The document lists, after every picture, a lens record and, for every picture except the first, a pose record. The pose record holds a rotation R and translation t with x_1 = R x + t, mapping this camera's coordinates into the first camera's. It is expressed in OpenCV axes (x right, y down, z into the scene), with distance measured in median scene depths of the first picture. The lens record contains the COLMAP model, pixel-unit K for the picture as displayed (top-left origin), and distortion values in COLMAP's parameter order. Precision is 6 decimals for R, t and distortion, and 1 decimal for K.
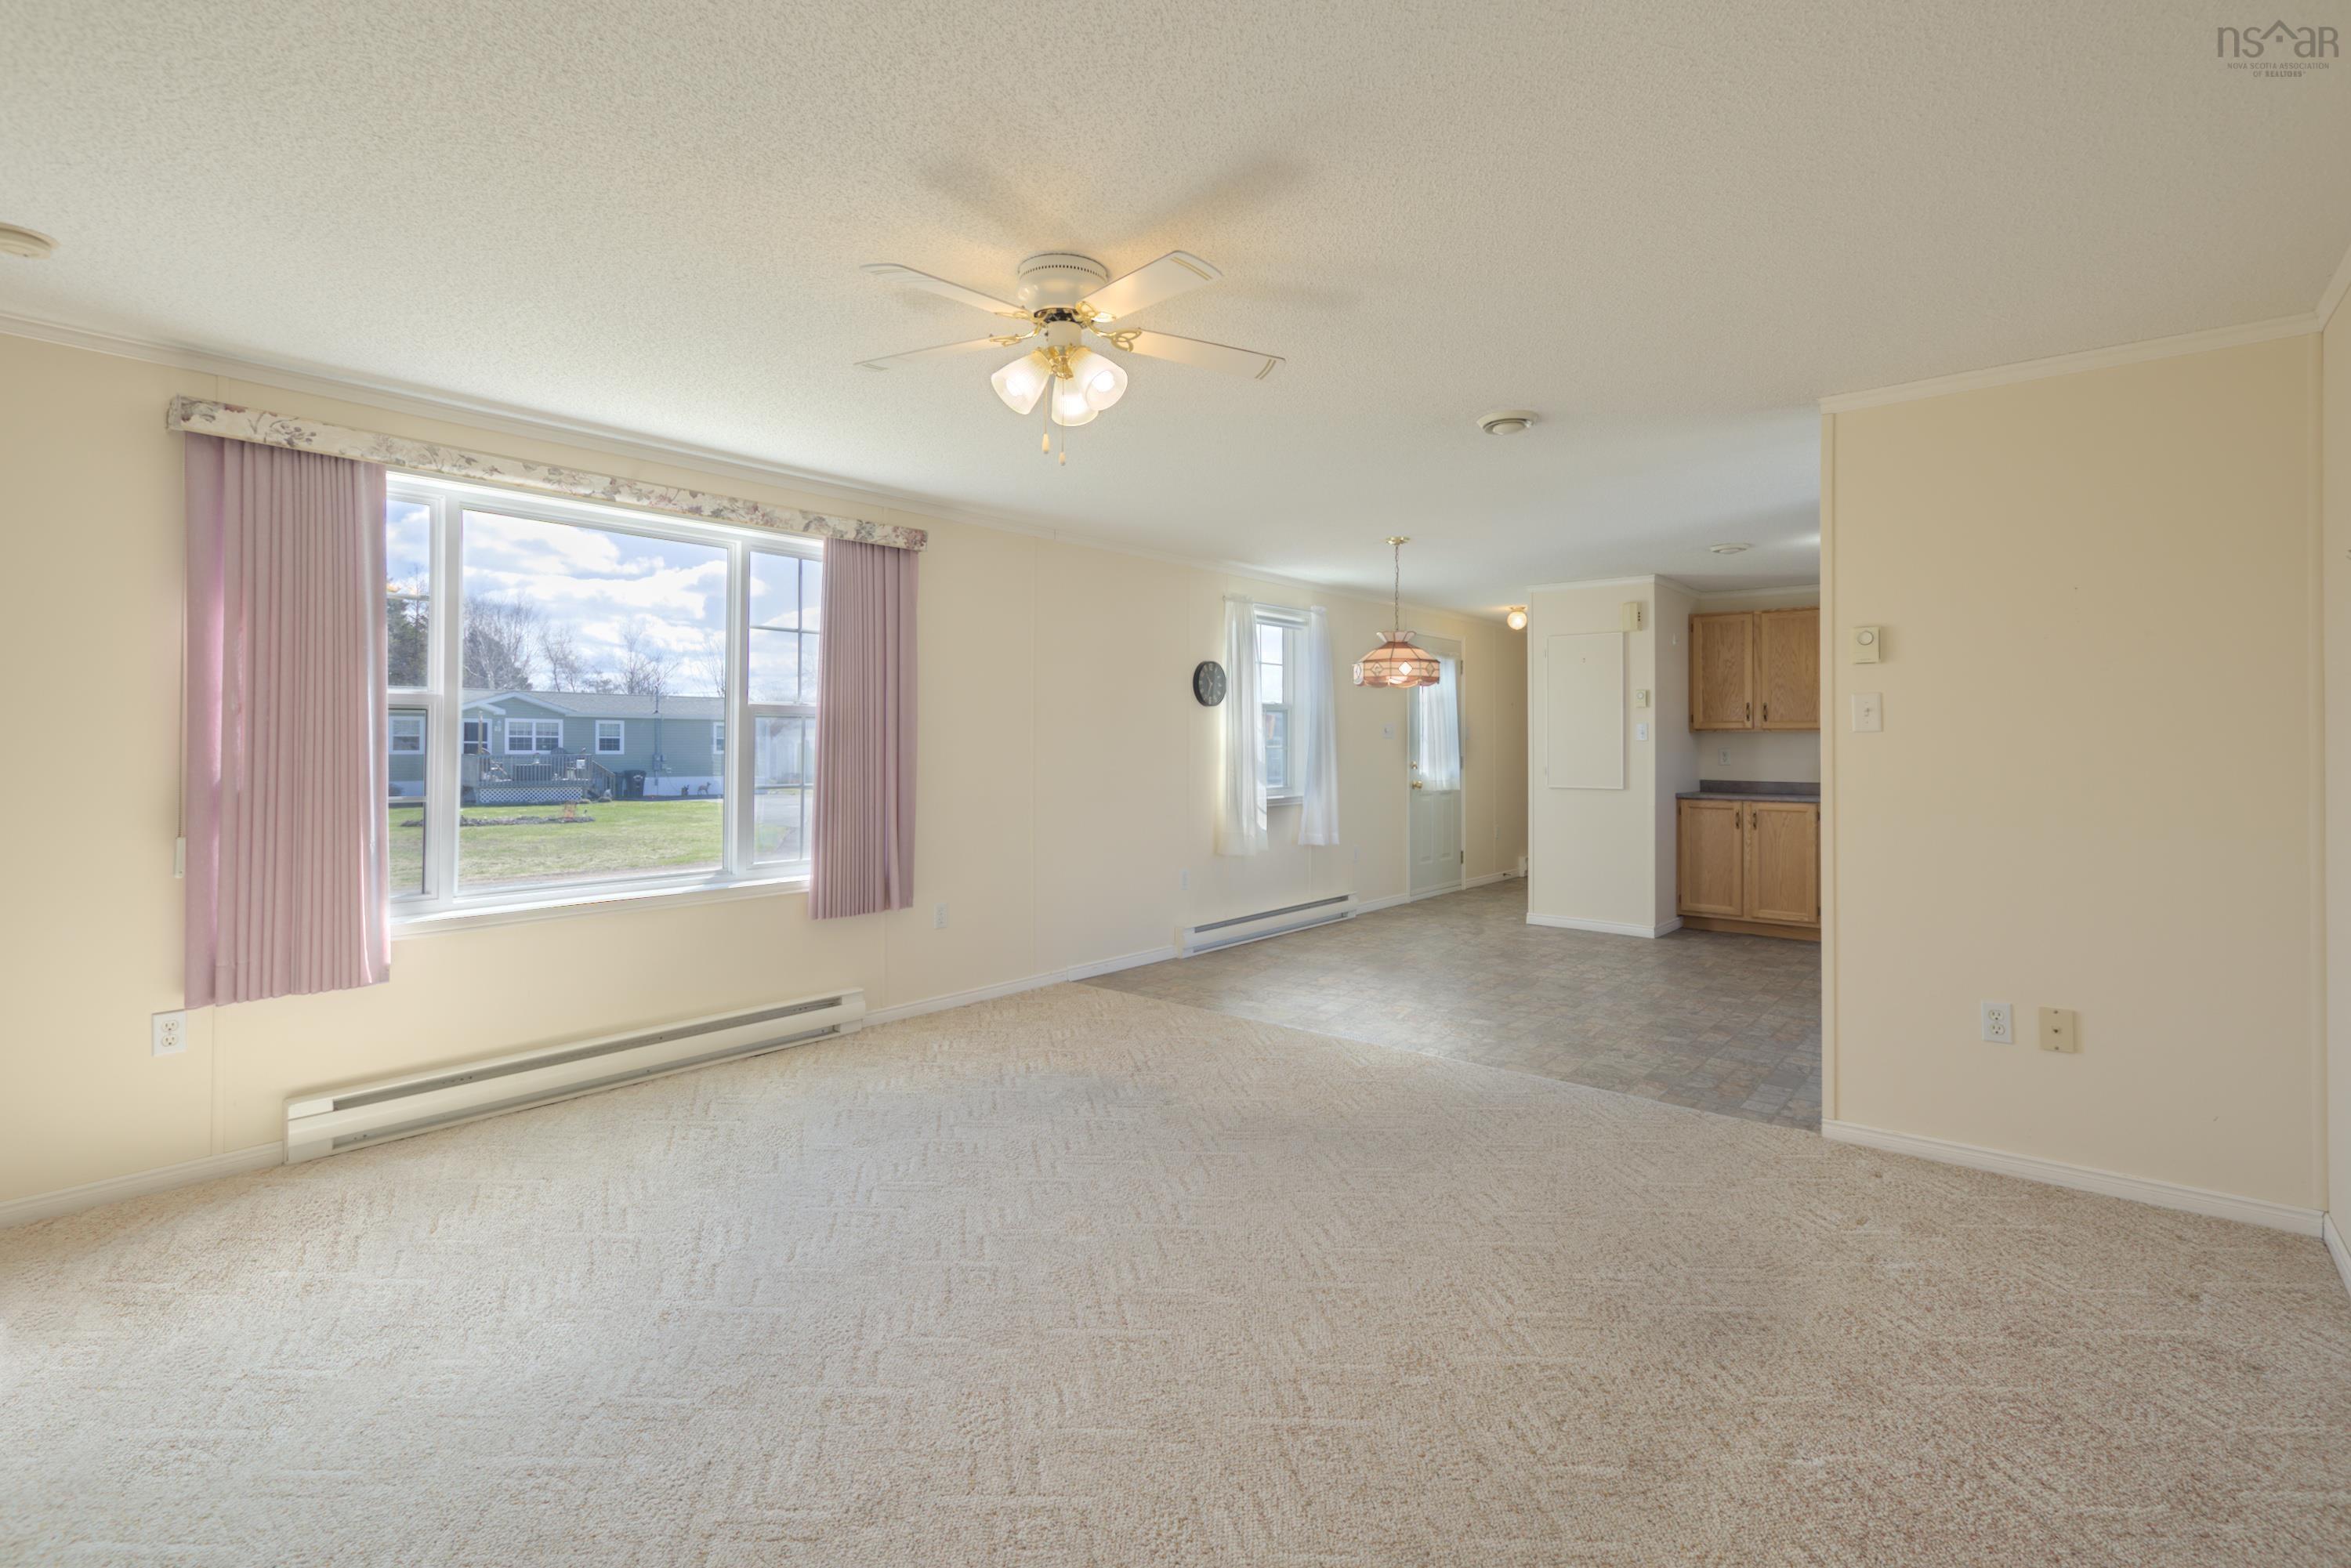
lens RADIAL K [[1084.9, 0, 1151.2], [0, 1084.9, 727.0], [0, 0, 1]] dist [0.004900, -0.001505]
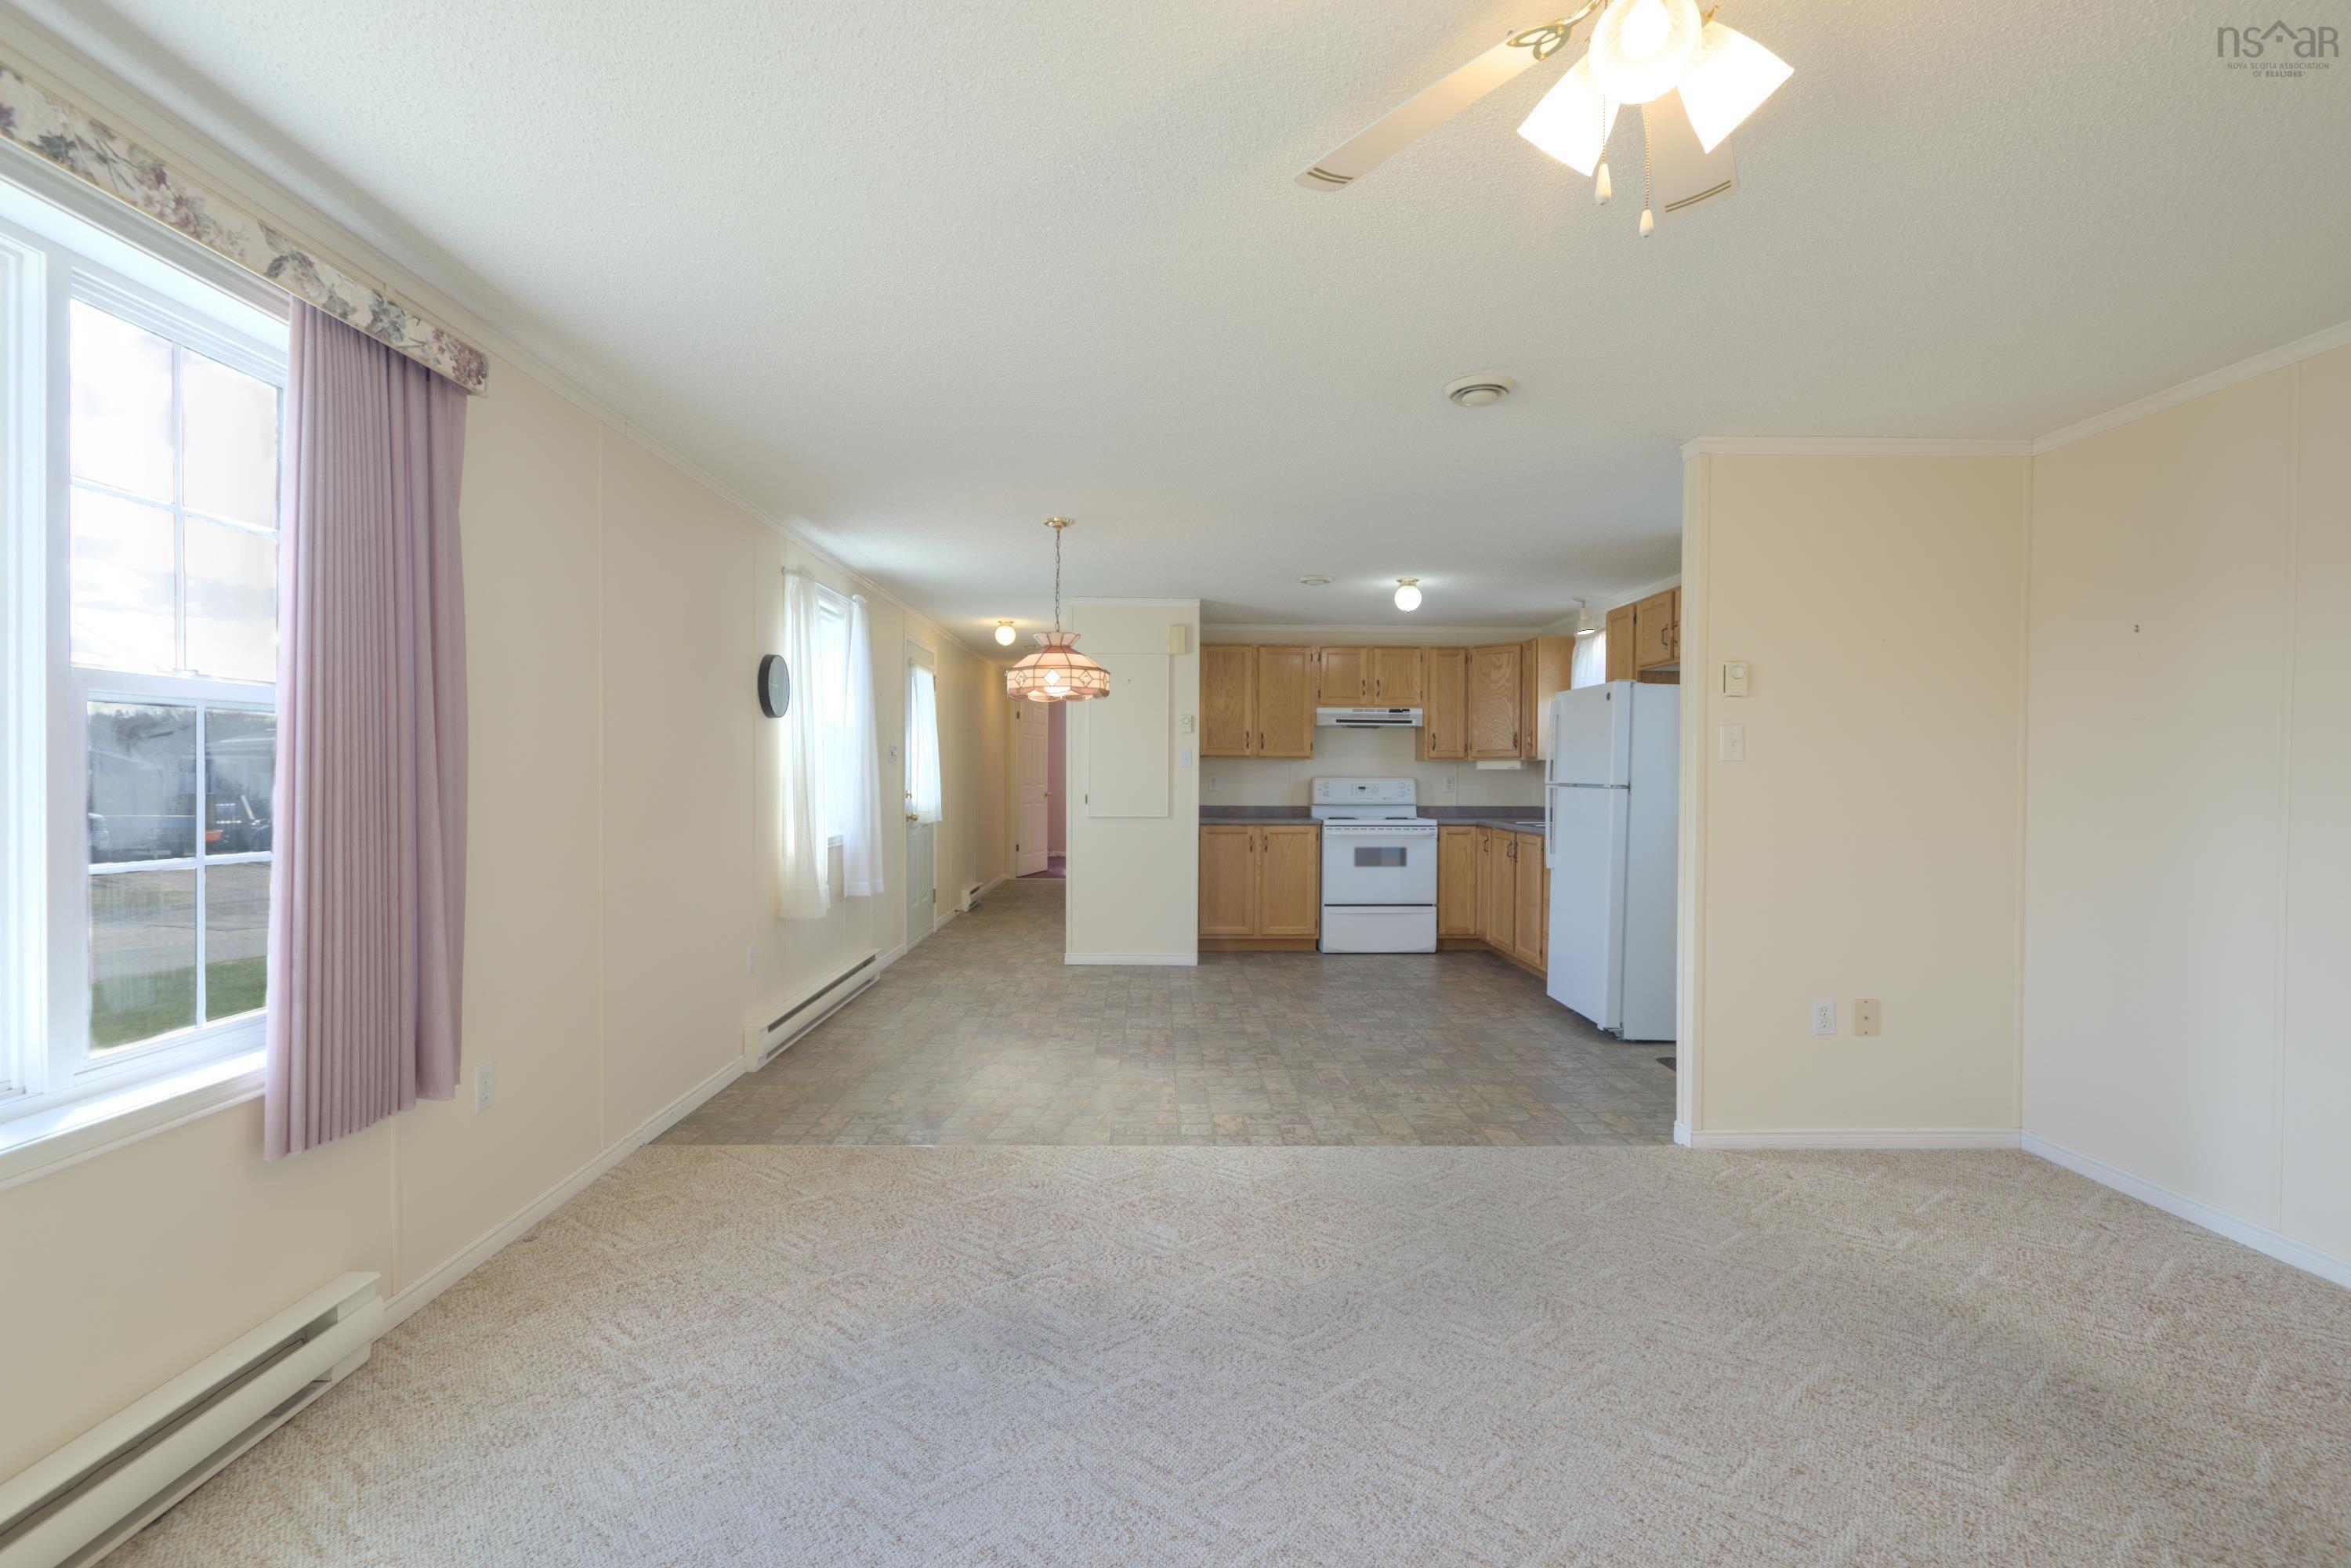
lens RADIAL K [[1084.9, 0, 1181.7], [0, 1084.9, 780.1], [0, 0, 1]] dist [0.004900, -0.001505]
pose [[0.744602, -0.002342, 0.667505, -0.312898], [-0.014932, 0.999685, 0.020164, 0.006564], [-0.667342, -0.024981, 0.744332, 0.394625]]
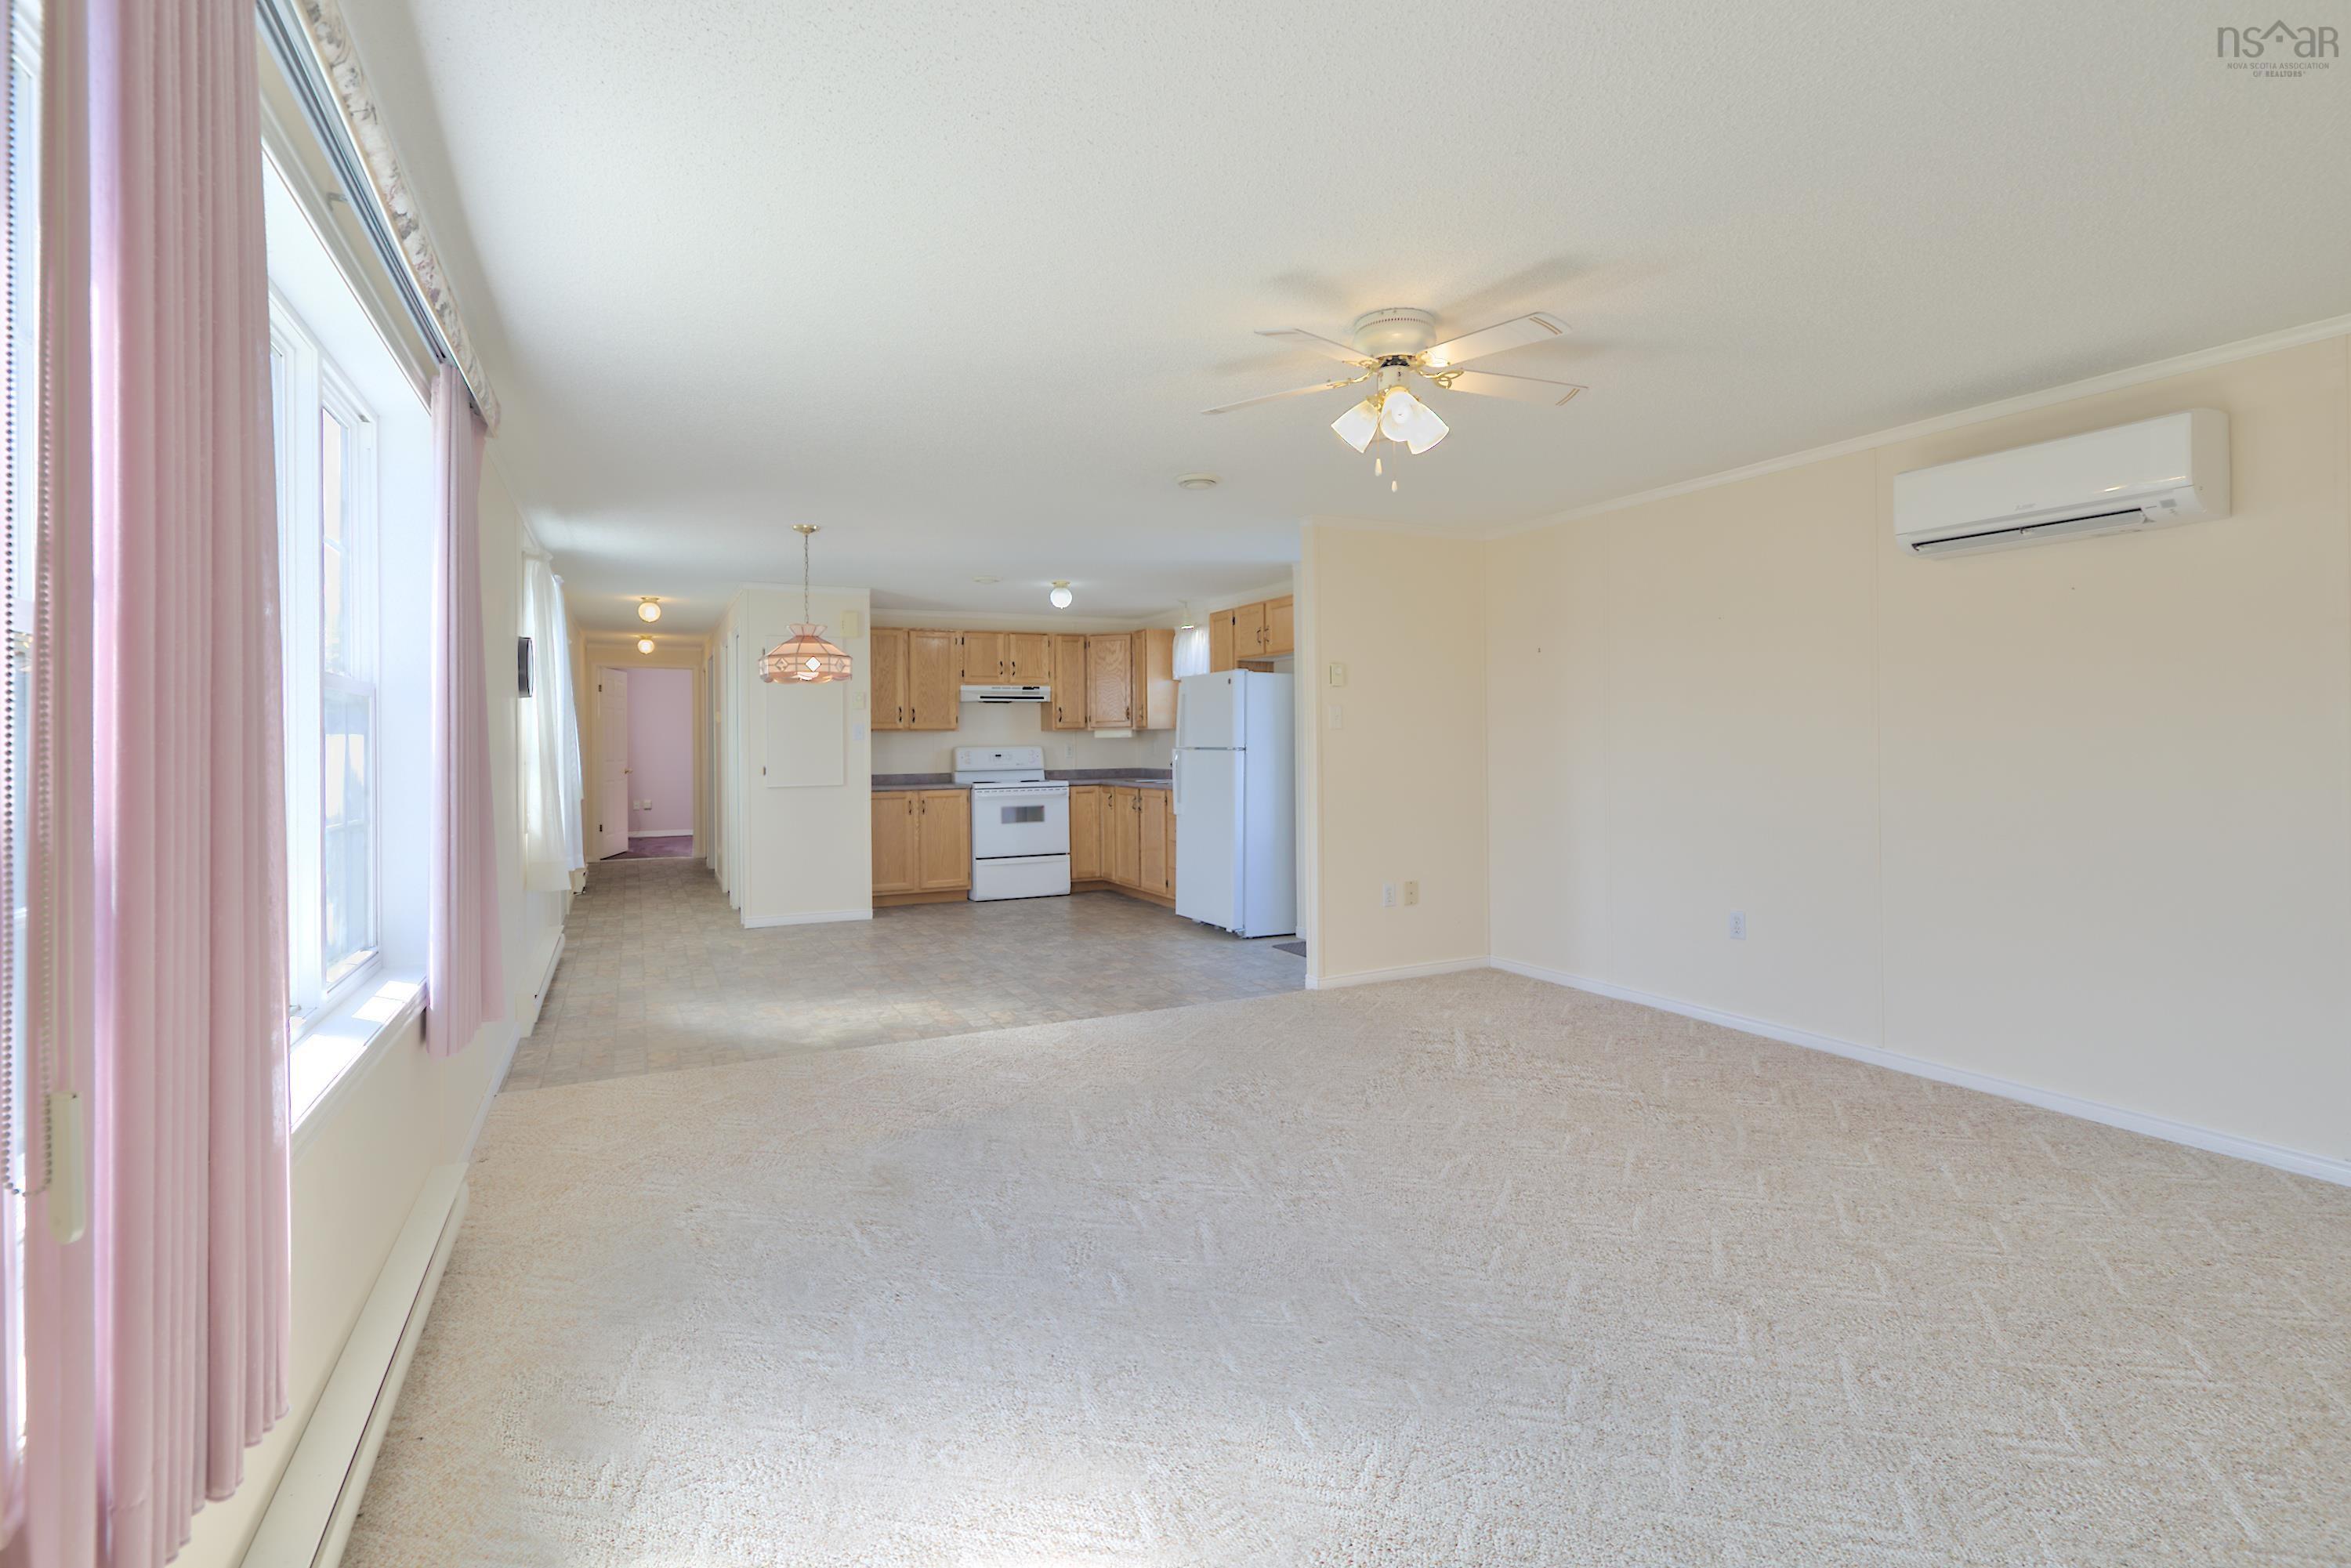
lens RADIAL K [[1084.9, 0, 1201.6], [0, 1084.9, 735.3], [0, 0, 1]] dist [0.004900, -0.001505]
pose [[0.387011, -0.002841, 0.922071, -0.629586], [-0.001814, 0.999991, 0.003842, 0.004657], [-0.922073, -0.003159, 0.387002, 0.390004]]
